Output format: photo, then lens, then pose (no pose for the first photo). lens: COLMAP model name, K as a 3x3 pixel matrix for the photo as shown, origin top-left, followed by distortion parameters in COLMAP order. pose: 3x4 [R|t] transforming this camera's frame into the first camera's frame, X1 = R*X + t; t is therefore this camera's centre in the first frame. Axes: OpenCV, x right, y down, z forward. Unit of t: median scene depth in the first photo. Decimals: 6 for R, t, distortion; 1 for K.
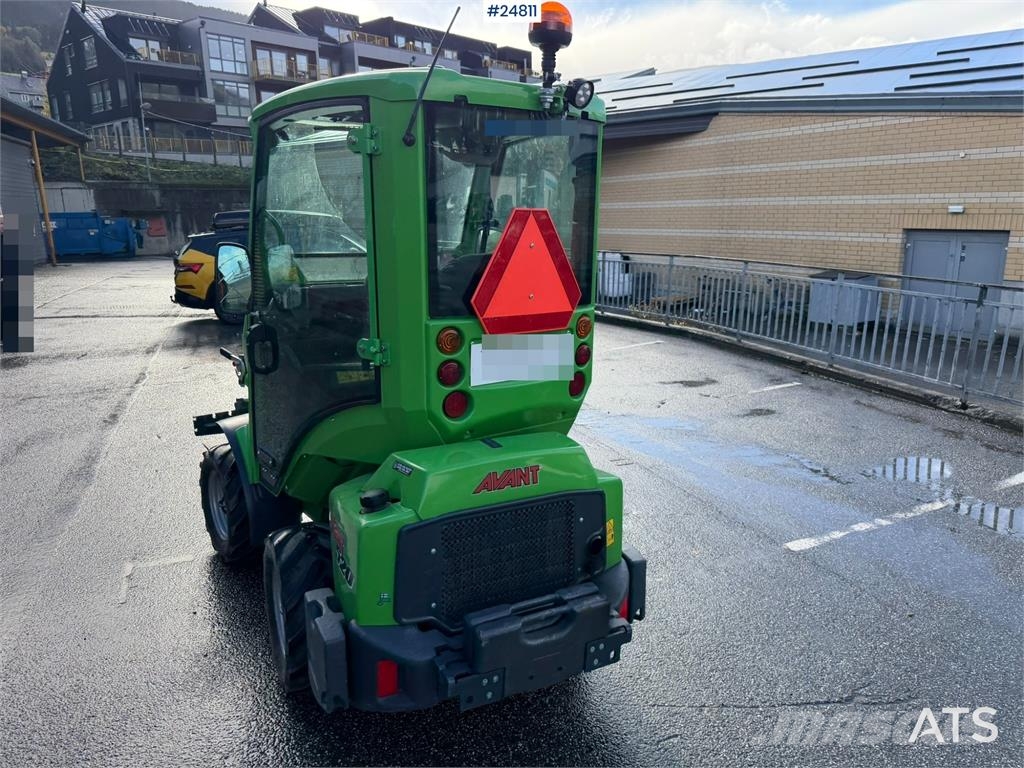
lens RADIAL K [[723.6, 0, 517.4], [0, 723.6, 380.2], [0, 0, 1]] dist [0.026667, -0.034920]
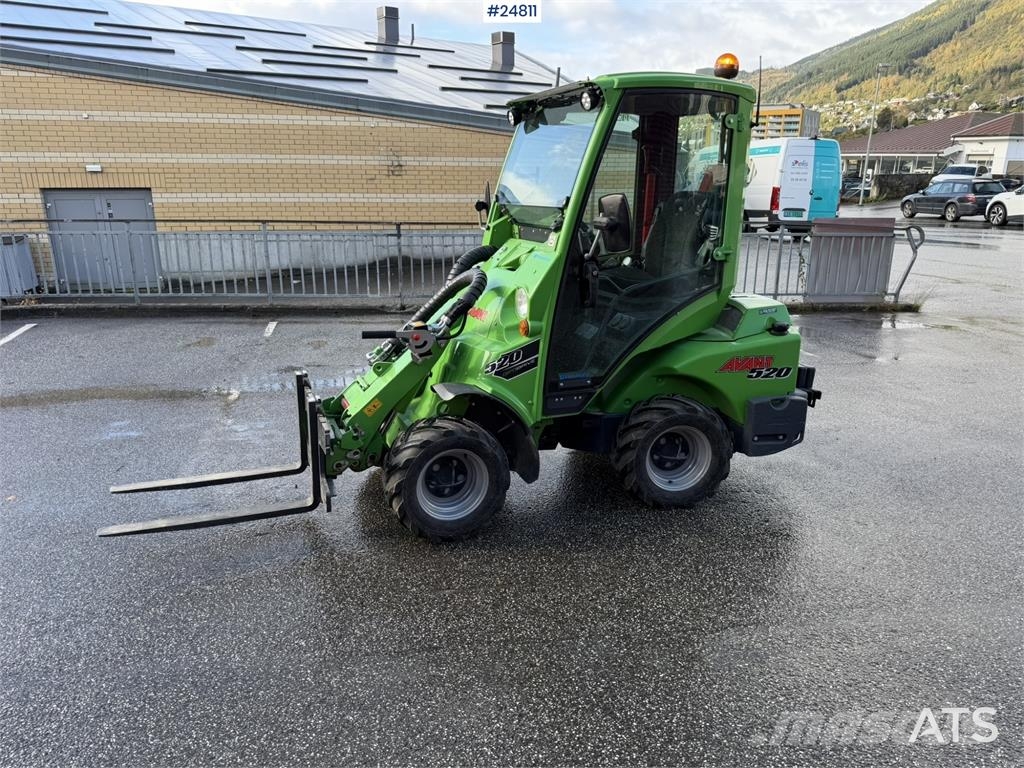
lens RADIAL K [[723.6, 0, 507.3], [0, 723.6, 387.2], [0, 0, 1]] dist [0.026667, -0.034920]
pose [[0.270887, -0.269040, 0.924250, -0.342832], [0.212926, 0.953112, 0.215035, -0.037544], [-0.938766, 0.138547, 0.315472, 0.176509]]
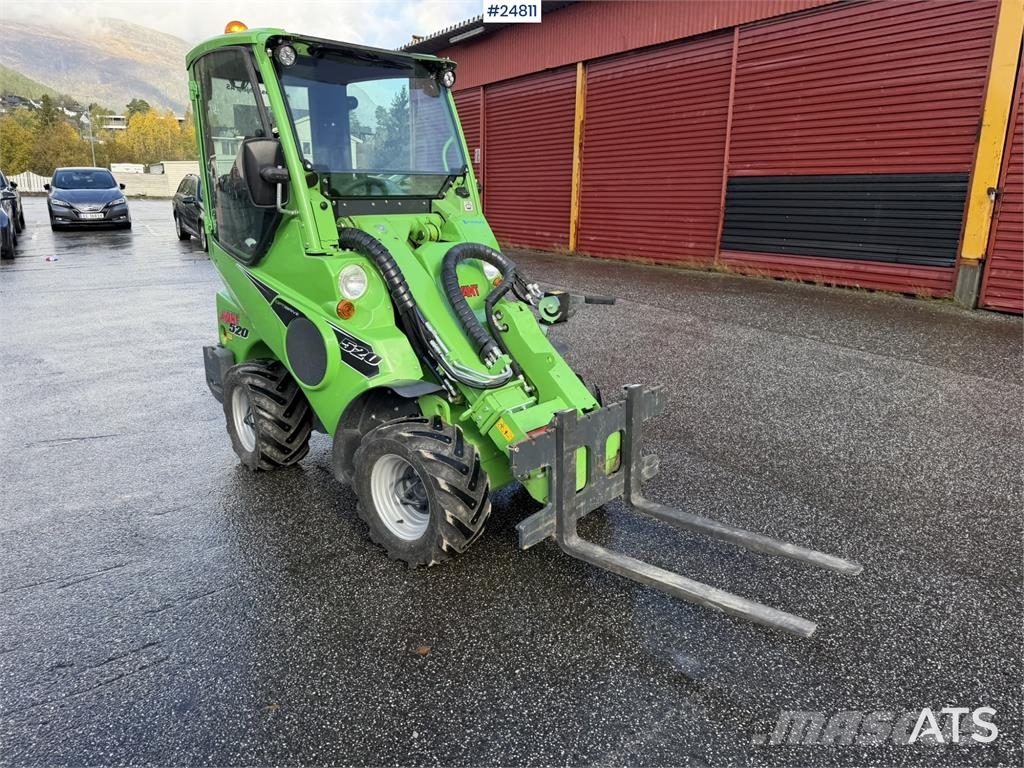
lens RADIAL K [[723.6, 0, 519.4], [0, 723.6, 376.5], [0, 0, 1]] dist [0.026667, -0.034920]
pose [[-0.976913, 0.045842, -0.208661, -0.036705], [-0.056073, 0.887446, 0.457489, -0.100330], [0.206148, 0.458627, -0.864387, 0.518684]]
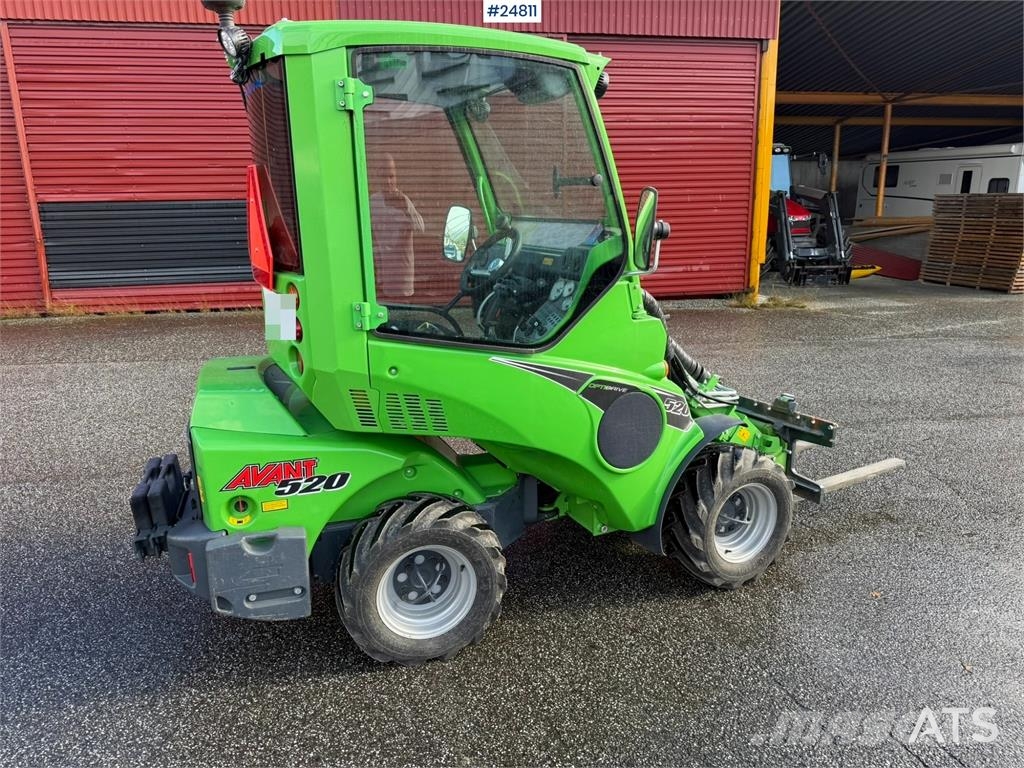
lens RADIAL K [[723.6, 0, 520.3], [0, 723.6, 374.8], [0, 0, 1]] dist [0.026667, -0.034920]
pose [[-0.160235, 0.229917, -0.959929, 0.184348], [-0.211954, 0.941795, 0.260954, -0.055263], [0.964054, 0.245275, -0.102177, 0.276131]]
